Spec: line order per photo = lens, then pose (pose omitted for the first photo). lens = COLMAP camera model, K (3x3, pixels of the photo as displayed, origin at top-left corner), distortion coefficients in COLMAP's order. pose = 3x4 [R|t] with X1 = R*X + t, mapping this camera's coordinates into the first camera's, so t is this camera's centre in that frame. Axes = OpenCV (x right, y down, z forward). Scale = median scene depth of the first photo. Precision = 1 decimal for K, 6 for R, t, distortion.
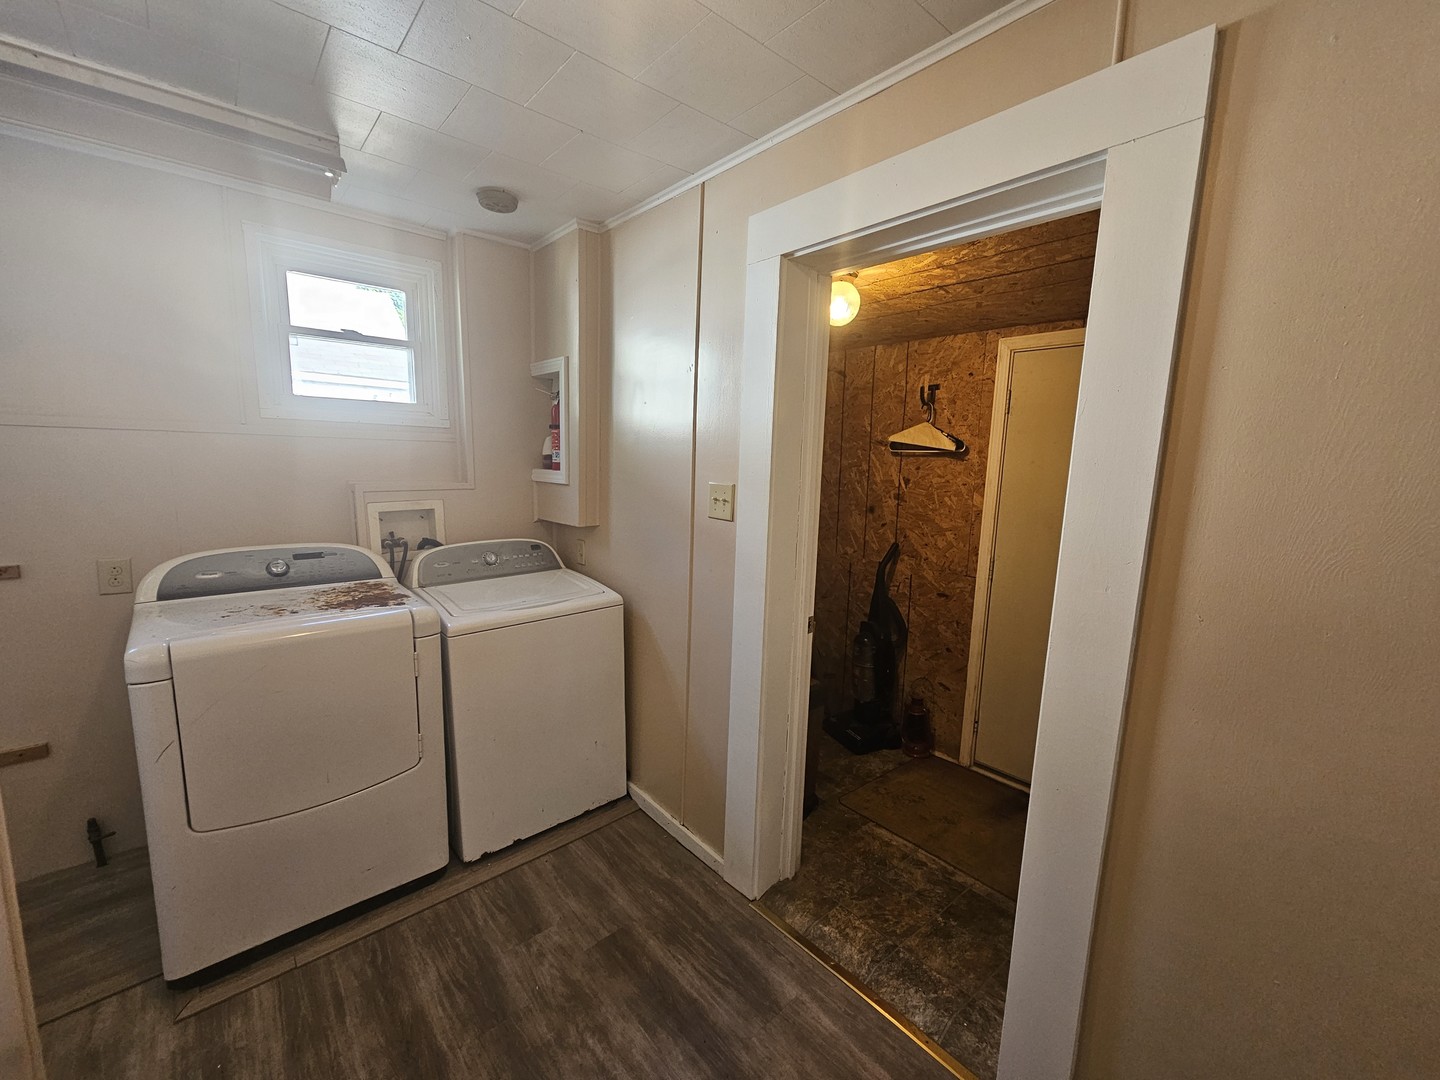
lens RADIAL K [[578.5, 0, 726.9], [0, 578.5, 539.3], [0, 0, 1]] dist [-0.003020, 0.002549]
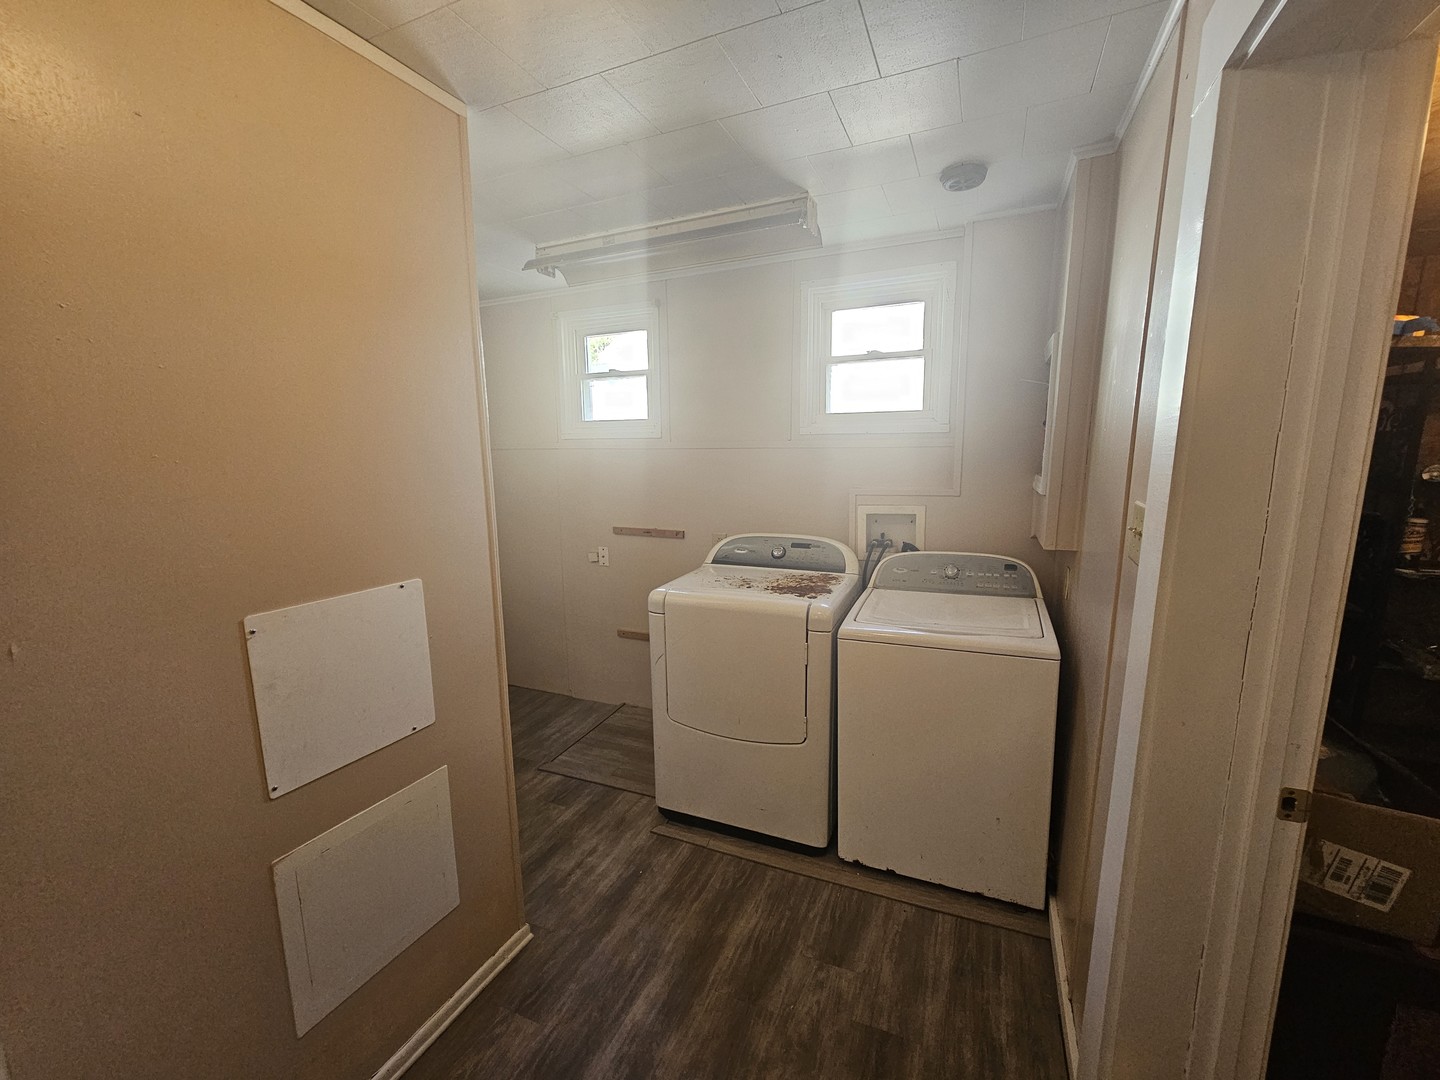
lens RADIAL K [[578.5, 0, 713.9], [0, 578.5, 543.3], [0, 0, 1]] dist [-0.003020, 0.002549]
pose [[0.433350, 0.112085, -0.894229, 0.320292], [-0.106730, 0.991636, 0.072573, -0.049493], [0.894884, 0.063991, 0.441688, 0.315086]]
